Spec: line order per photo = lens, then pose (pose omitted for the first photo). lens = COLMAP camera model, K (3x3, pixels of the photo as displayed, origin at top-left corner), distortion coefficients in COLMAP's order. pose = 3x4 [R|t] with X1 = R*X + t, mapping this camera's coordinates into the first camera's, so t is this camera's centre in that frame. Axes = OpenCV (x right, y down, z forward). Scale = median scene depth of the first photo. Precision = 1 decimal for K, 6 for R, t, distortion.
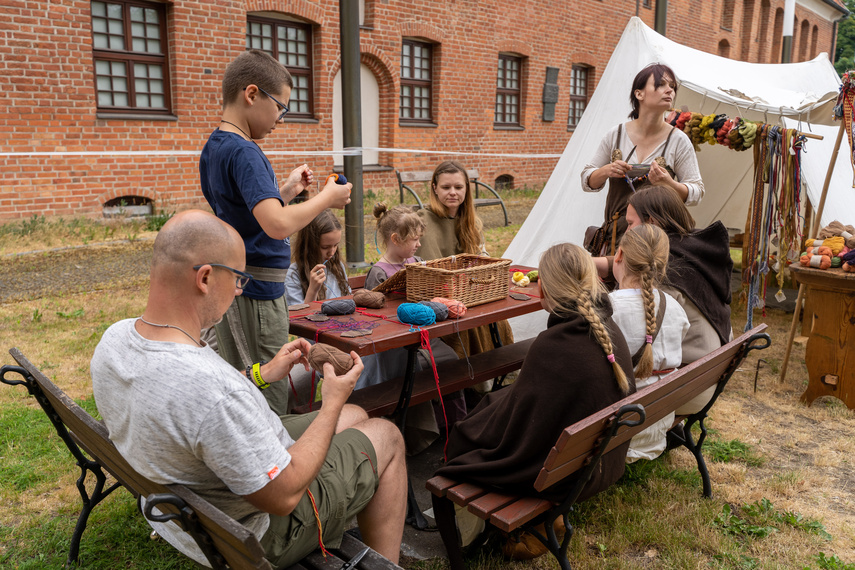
lens RADIAL K [[753.7, 0, 434.5], [0, 753.7, 281.5], [0, 0, 1]] dist [0.002496, -0.002933]
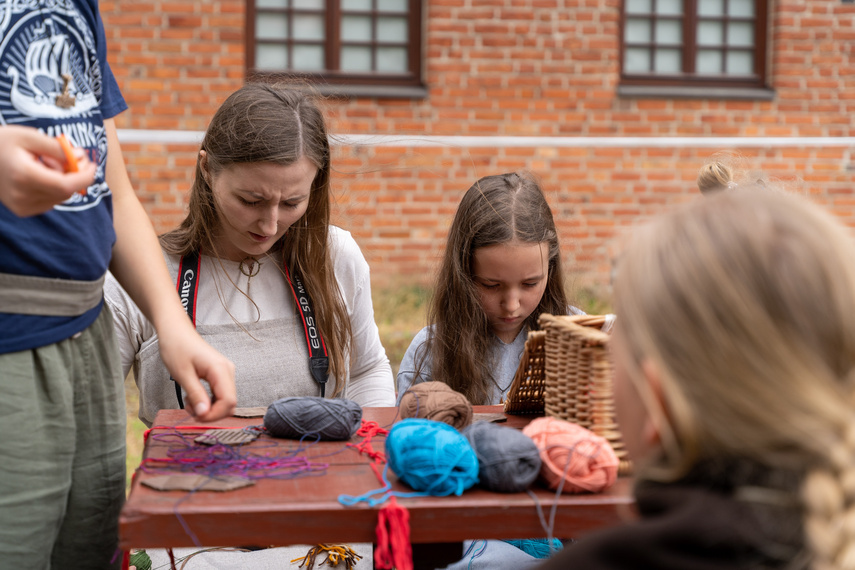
lens RADIAL K [[1504.6, 0, 431.8], [0, 1504.6, 285.4], [0, 0, 1]] dist [0.019933, 0.000000]
pose [[0.795527, 0.052443, -0.603645, 0.086072], [-0.119626, 0.990232, -0.071622, 0.003707], [0.593992, 0.129189, 0.794030, 0.111529]]
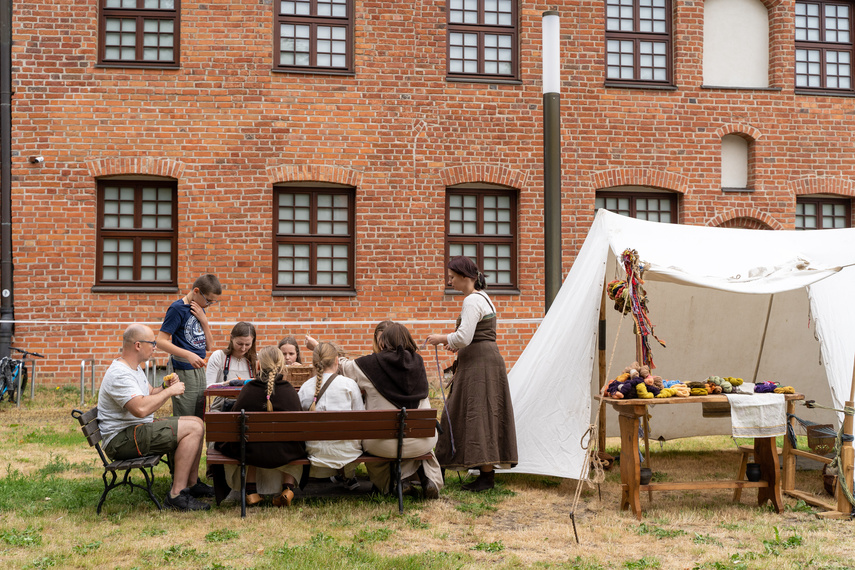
lens RADIAL K [[1045.4, 0, 424.1], [0, 1045.4, 286.1], [0, 0, 1]] dist [0.018619, 0.000000]
pose [[0.788821, -0.022298, -0.614219, 0.488617], [-0.111288, 0.977641, -0.178415, 0.055165], [0.604464, 0.209093, 0.768702, -0.226553]]
